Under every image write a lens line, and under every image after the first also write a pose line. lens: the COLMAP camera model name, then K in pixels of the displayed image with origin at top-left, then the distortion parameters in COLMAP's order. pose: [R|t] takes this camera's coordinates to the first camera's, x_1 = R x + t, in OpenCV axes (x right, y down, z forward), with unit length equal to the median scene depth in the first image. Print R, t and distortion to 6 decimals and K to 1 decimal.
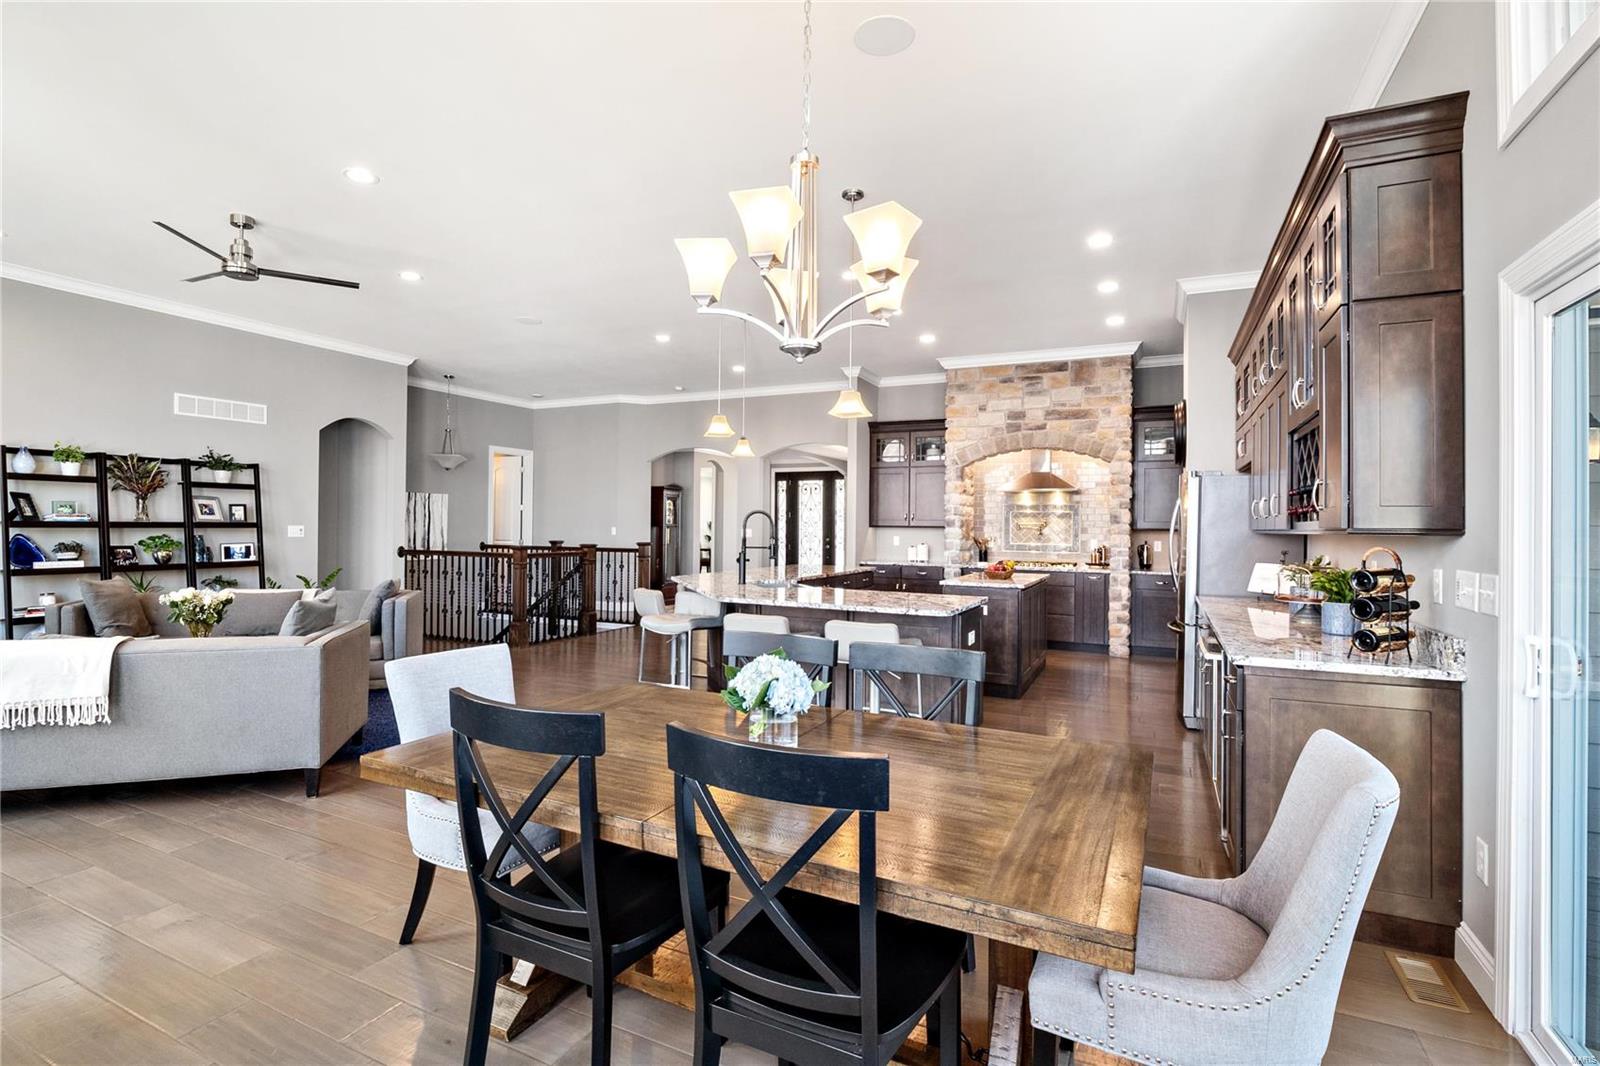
lens RADIAL K [[750.3, 0, 801.9], [0, 750.3, 547.9], [0, 0, 1]] dist [0.012523, -0.018457]
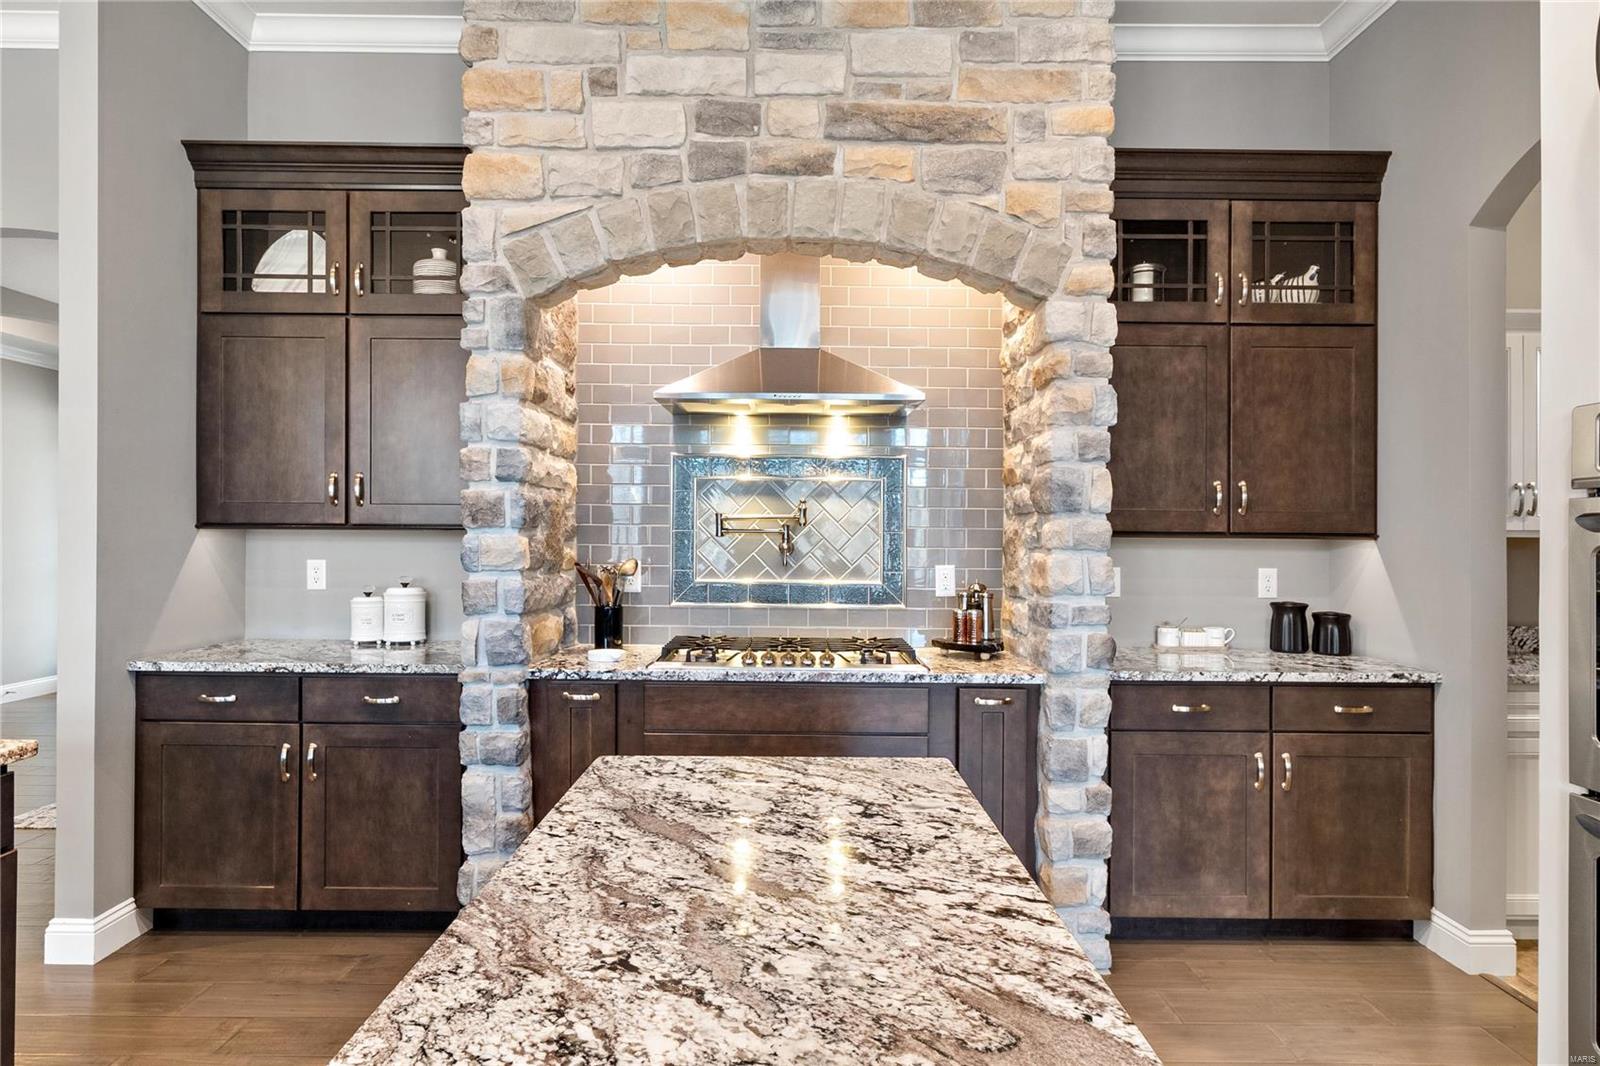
lens RADIAL K [[939.5, 0, 799.3], [0, 939.5, 521.3], [0, 0, 1]] dist [-0.000490, 0.000132]
pose [[0.901586, 0.002618, 0.432591, 0.157941], [0.014714, 0.999217, -0.036714, -0.016314], [-0.432349, 0.039466, 0.900842, 0.670393]]
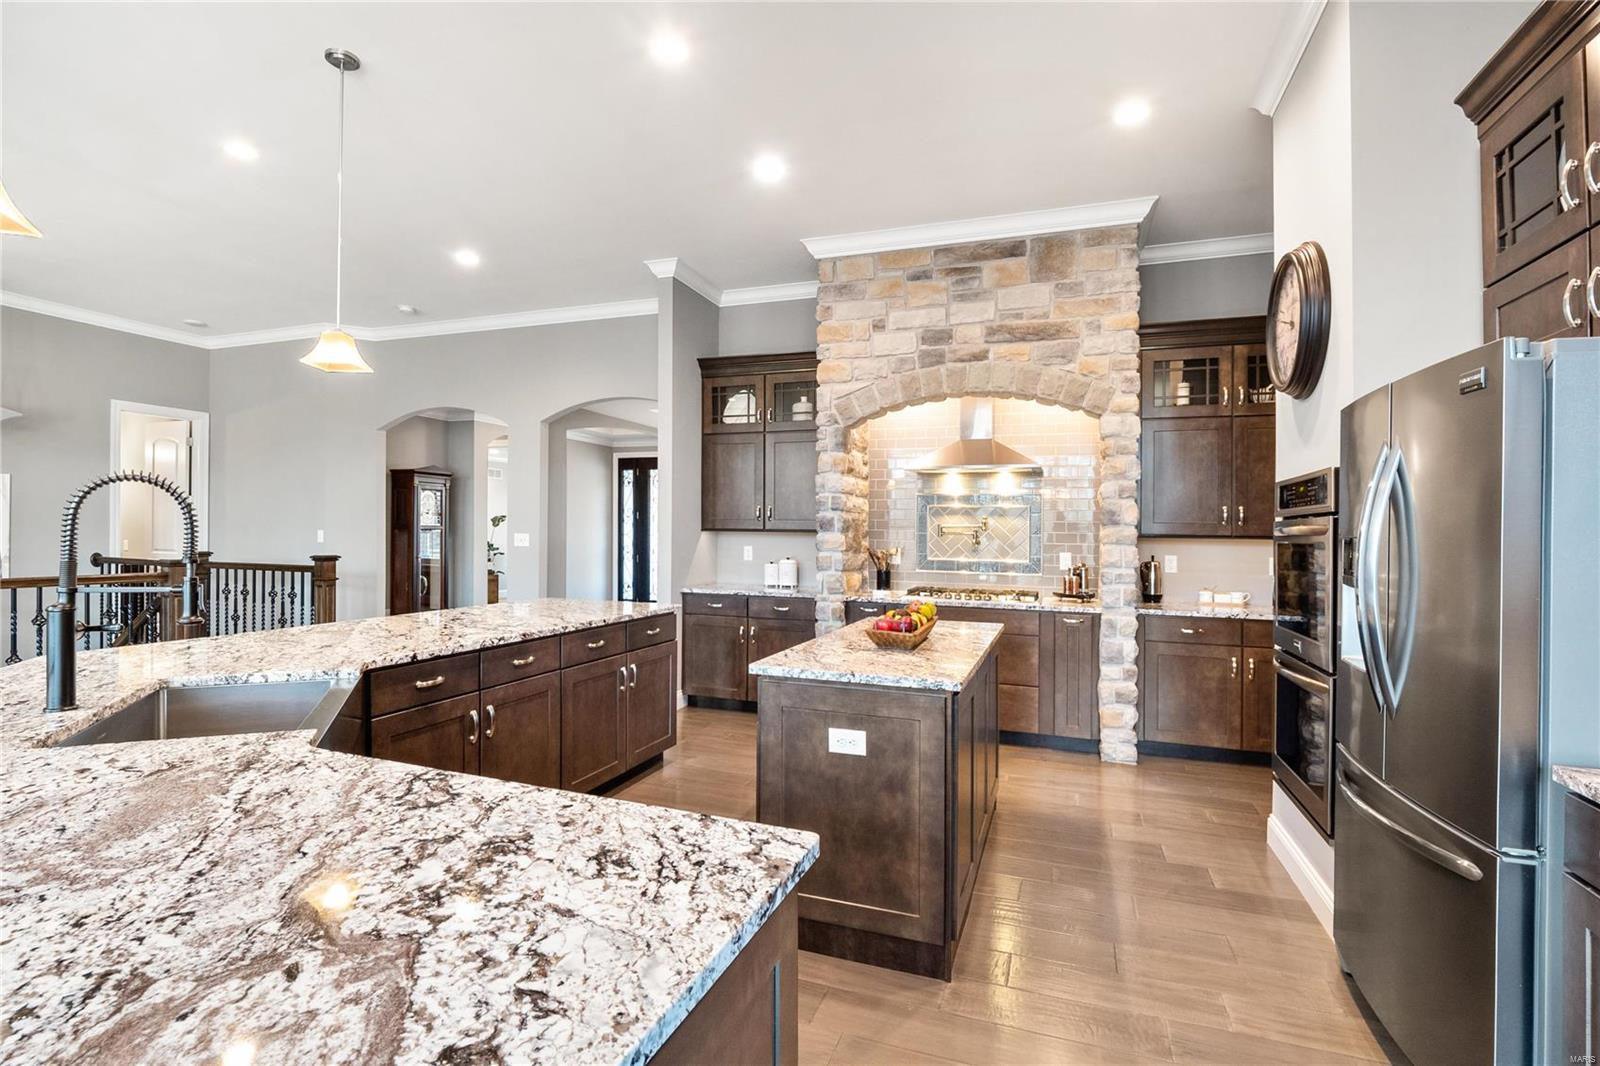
lens RADIAL K [[780.2, 0, 777.3], [0, 780.2, 535.2], [0, 0, 1]] dist [0.000370, -0.000144]
pose [[0.997083, 0.001897, 0.076297, 0.116245], [0.000022, 0.999684, -0.025145, -0.009575], [-0.076321, 0.025074, 0.996768, 0.409399]]
